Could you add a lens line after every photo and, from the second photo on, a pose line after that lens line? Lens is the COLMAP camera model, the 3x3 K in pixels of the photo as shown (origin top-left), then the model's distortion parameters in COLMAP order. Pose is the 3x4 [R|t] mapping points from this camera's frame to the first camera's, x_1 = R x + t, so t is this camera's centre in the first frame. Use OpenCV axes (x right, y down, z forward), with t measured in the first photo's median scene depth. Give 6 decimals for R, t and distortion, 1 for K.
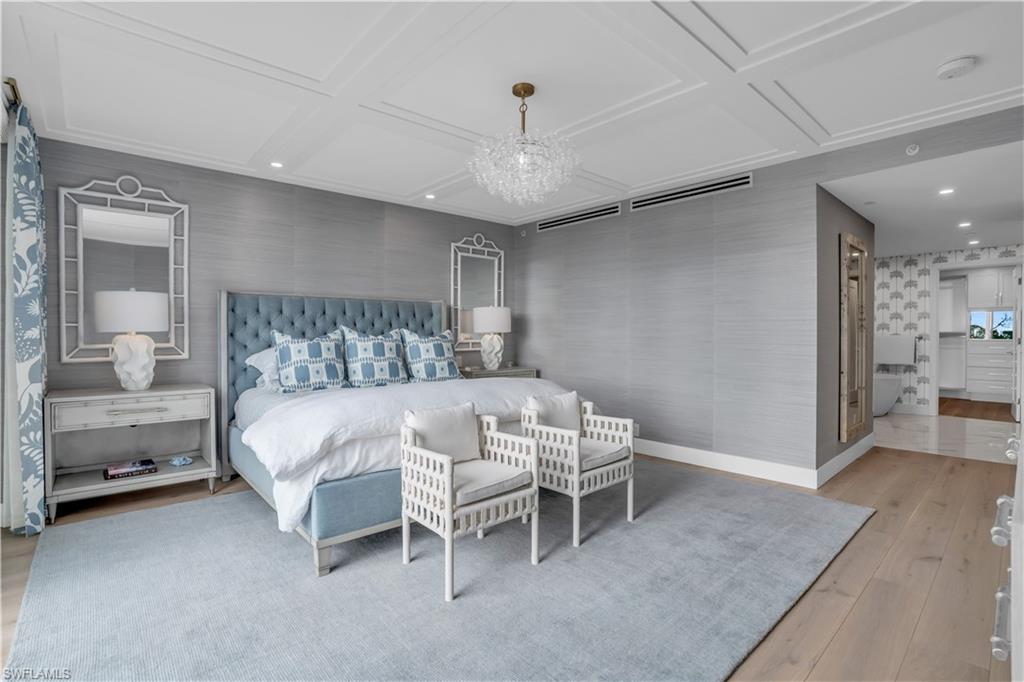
lens RADIAL K [[468.6, 0, 508.4], [0, 468.6, 340.1], [0, 0, 1]] dist [-0.001027, 0.000759]
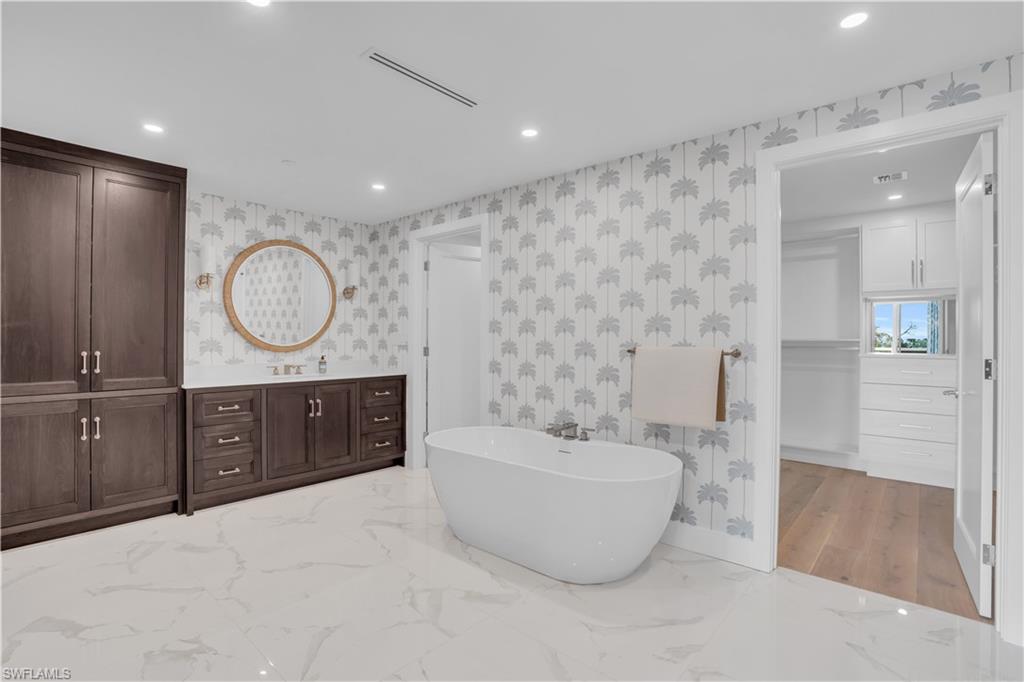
lens RADIAL K [[468.6, 0, 515.8], [0, 468.6, 339.5], [0, 0, 1]] dist [-0.001027, 0.000759]
pose [[0.993085, 0.006076, 0.117239, 0.658758], [-0.004676, 0.999914, -0.012217, -0.011055], [-0.117303, 0.011584, 0.993029, 0.647441]]
